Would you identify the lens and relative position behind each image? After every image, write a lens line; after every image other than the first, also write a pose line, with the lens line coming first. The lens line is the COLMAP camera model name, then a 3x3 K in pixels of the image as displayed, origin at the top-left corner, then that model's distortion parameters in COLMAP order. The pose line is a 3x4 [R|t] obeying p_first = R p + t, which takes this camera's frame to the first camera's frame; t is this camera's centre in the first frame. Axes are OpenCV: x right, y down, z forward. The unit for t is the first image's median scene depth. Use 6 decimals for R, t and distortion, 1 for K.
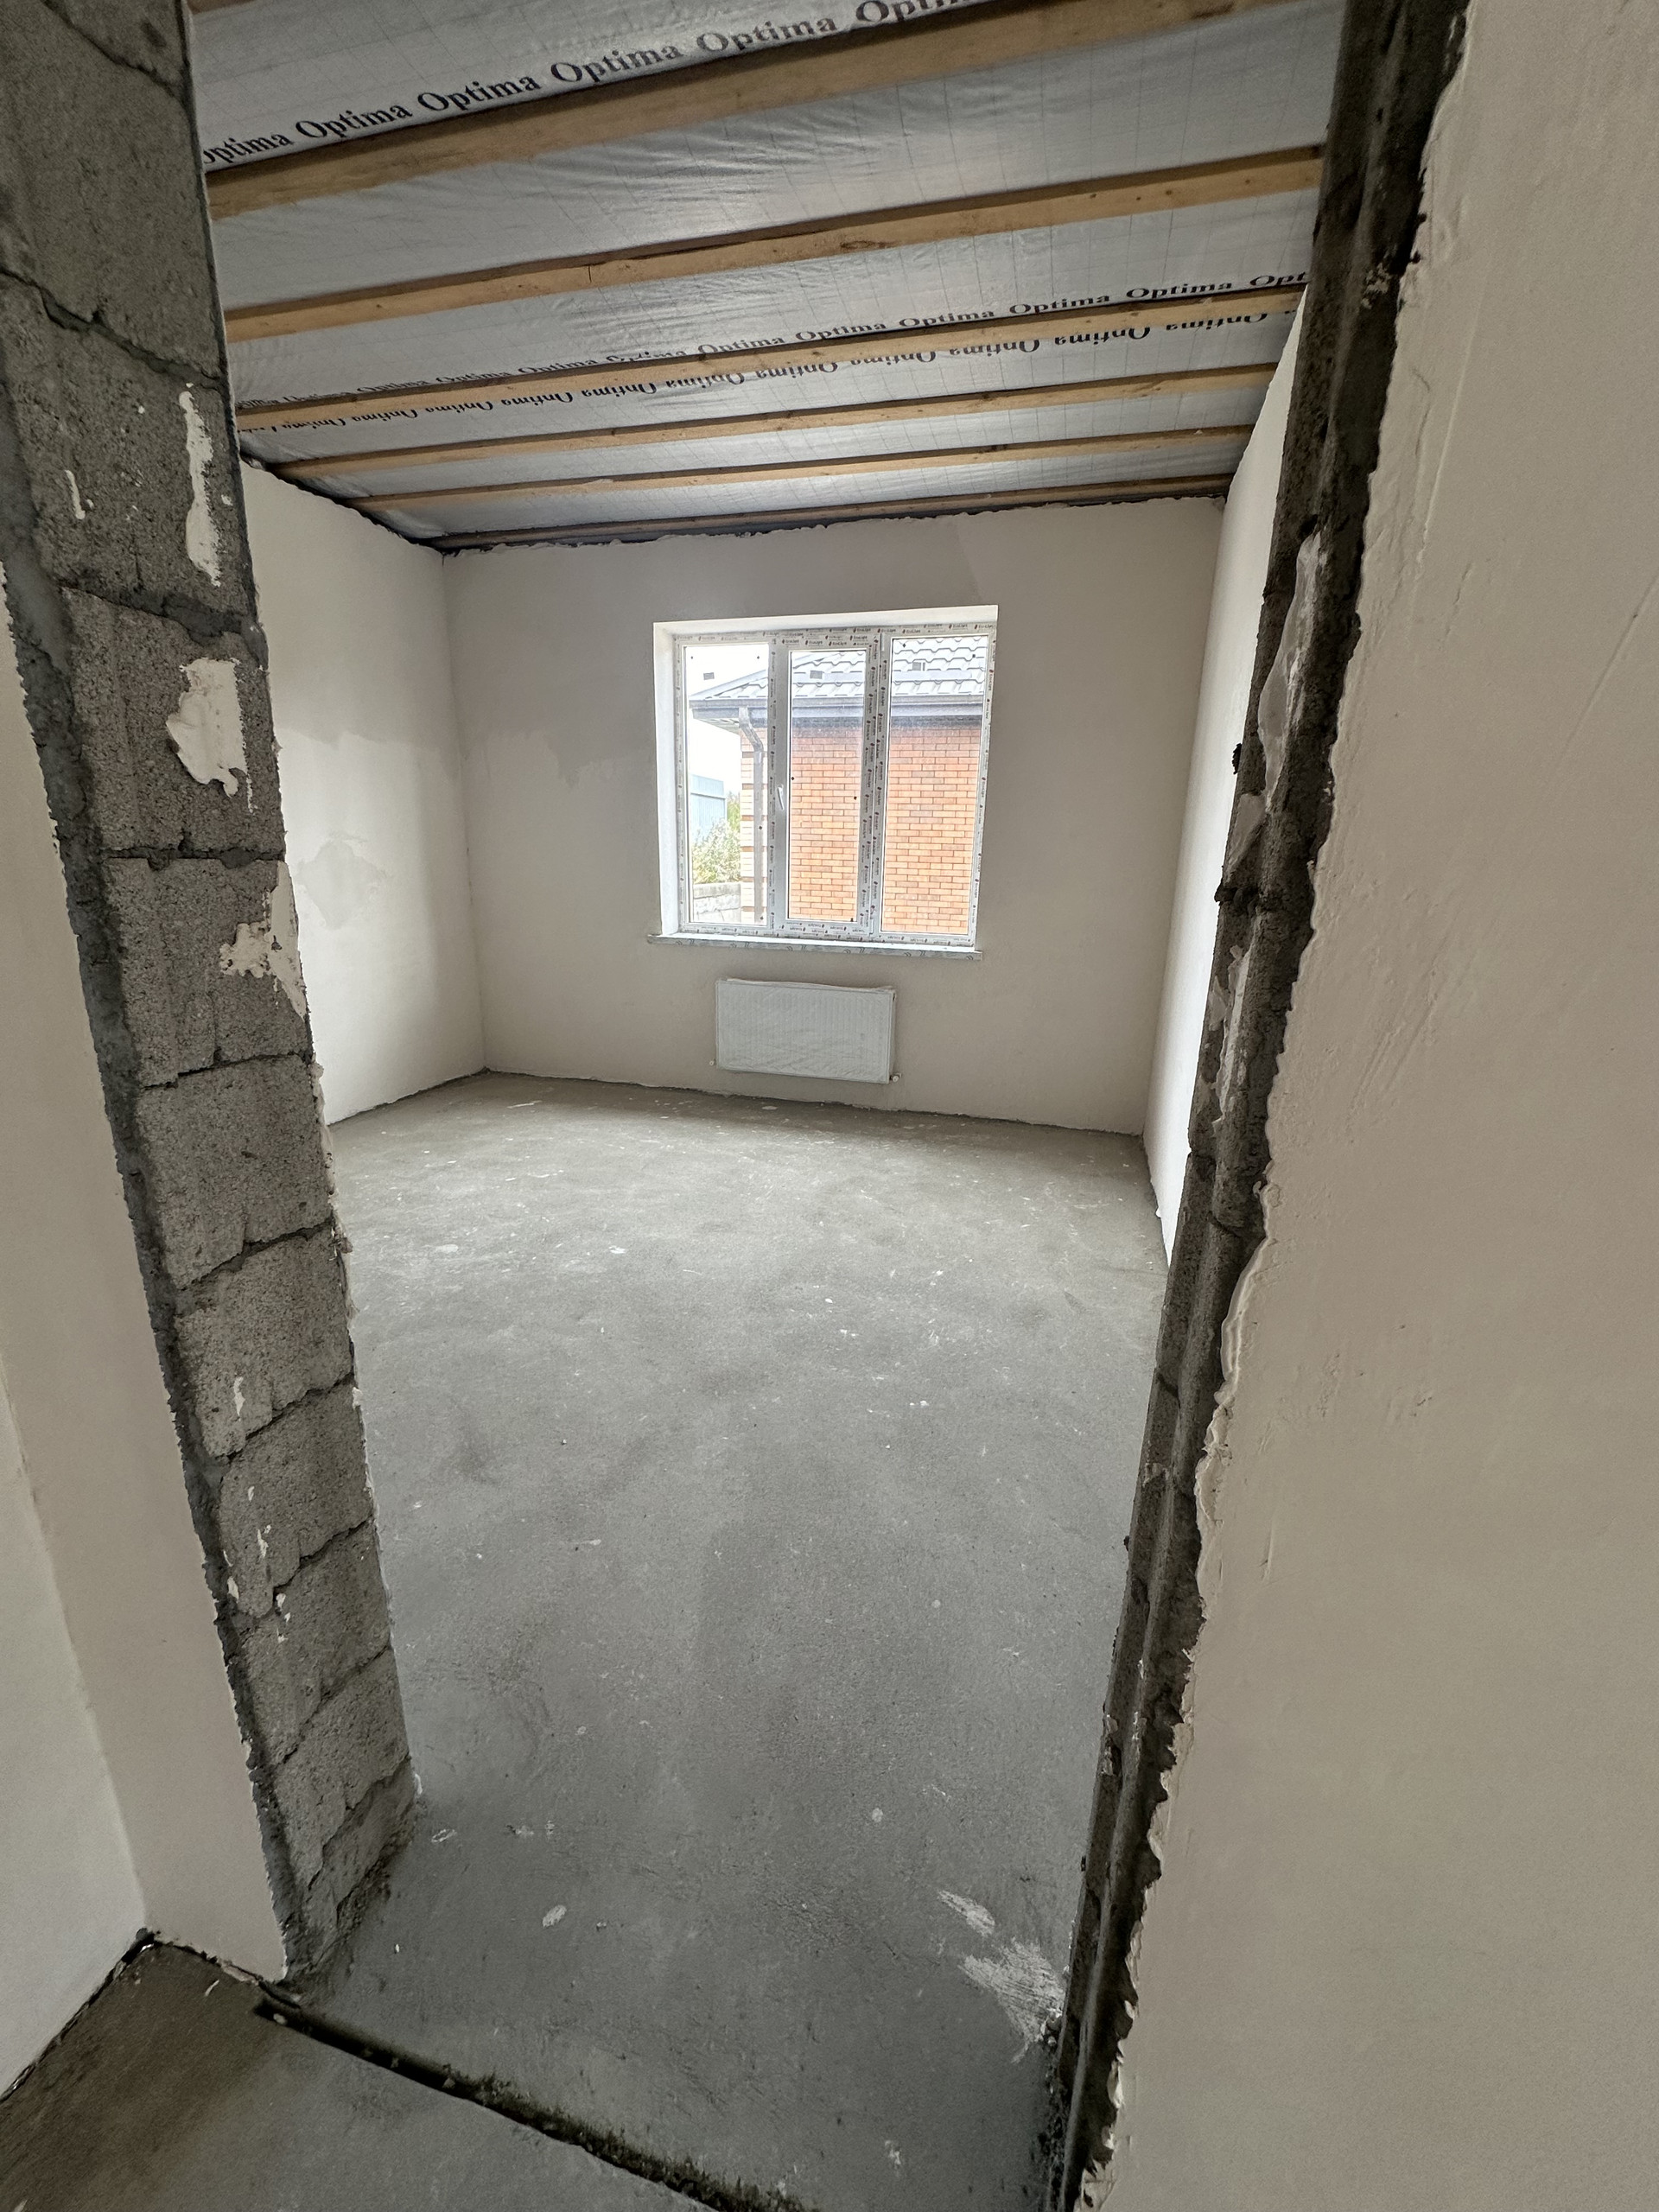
lens RADIAL K [[881.1, 0, 829.5], [0, 881.1, 1106.0], [0, 0, 1]] dist [-0.026574, 0.000223]
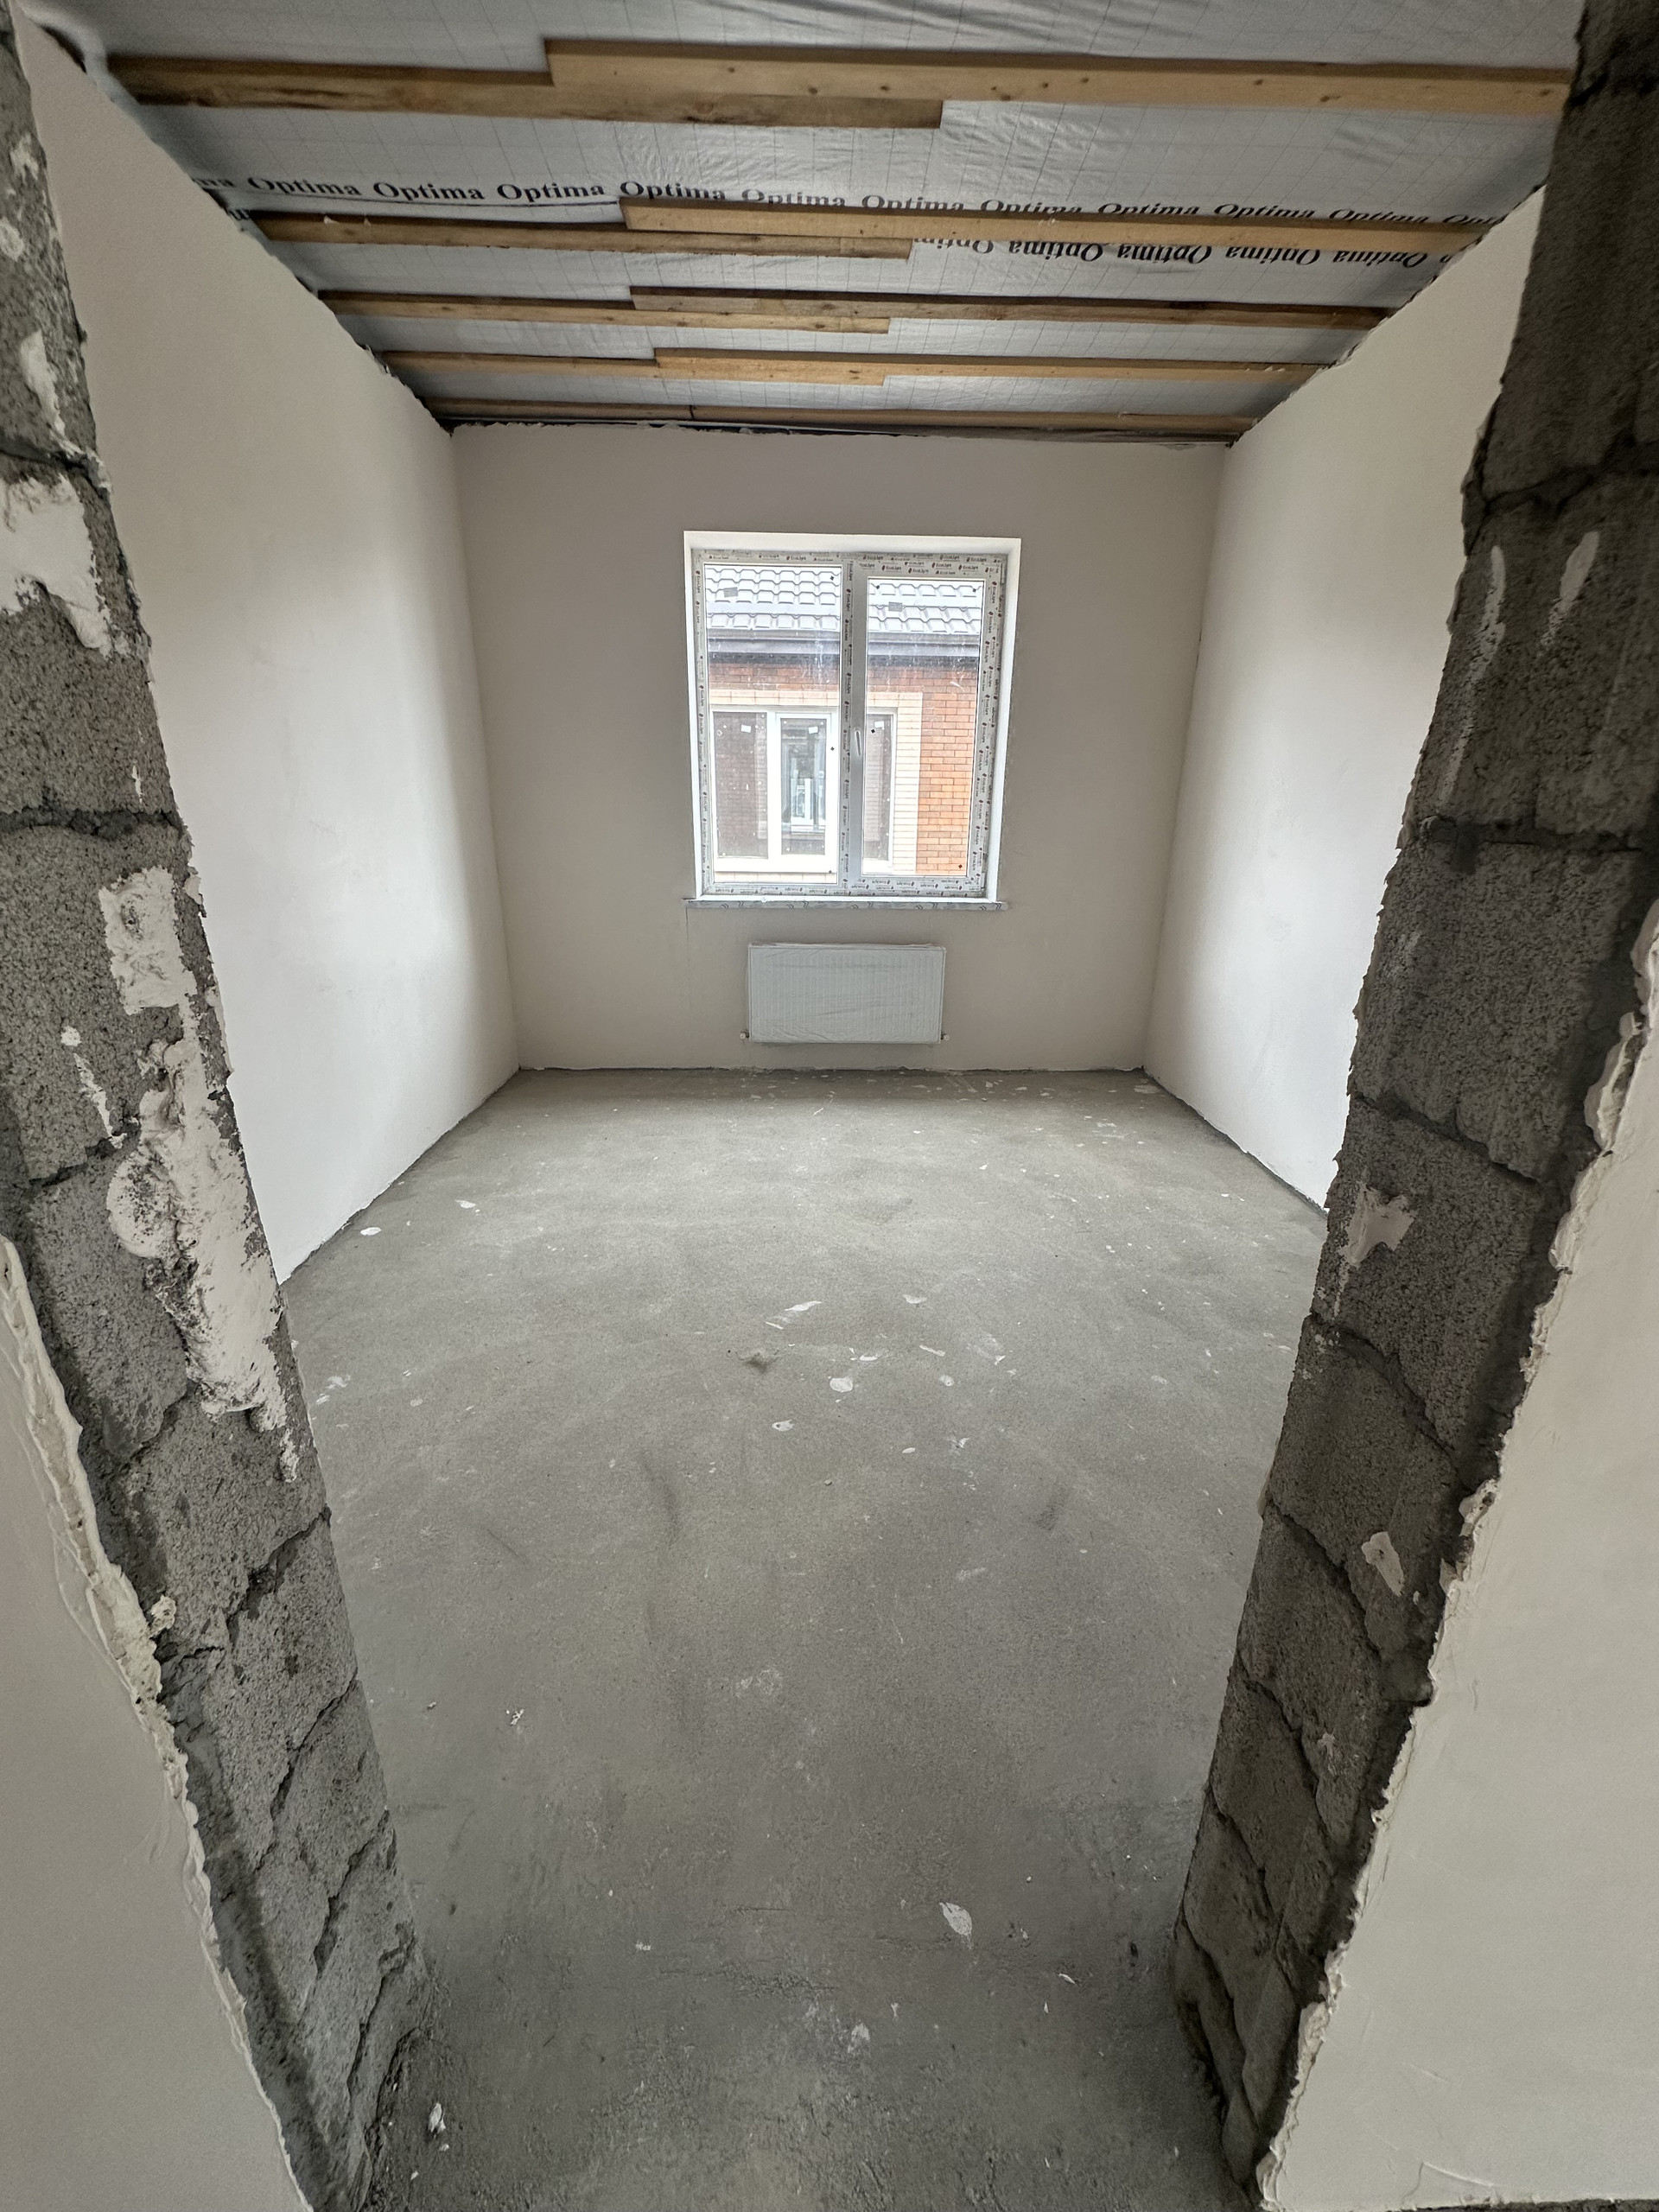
lens RADIAL K [[884.0, 0, 829.5], [0, 884.0, 1106.0], [0, 0, 1]] dist [0.001152, -0.000193]
pose [[0.955393, -0.104420, 0.276261, -0.330303], [0.088865, 0.993701, 0.068275, -0.034010], [-0.281650, -0.040680, 0.958655, 0.090123]]
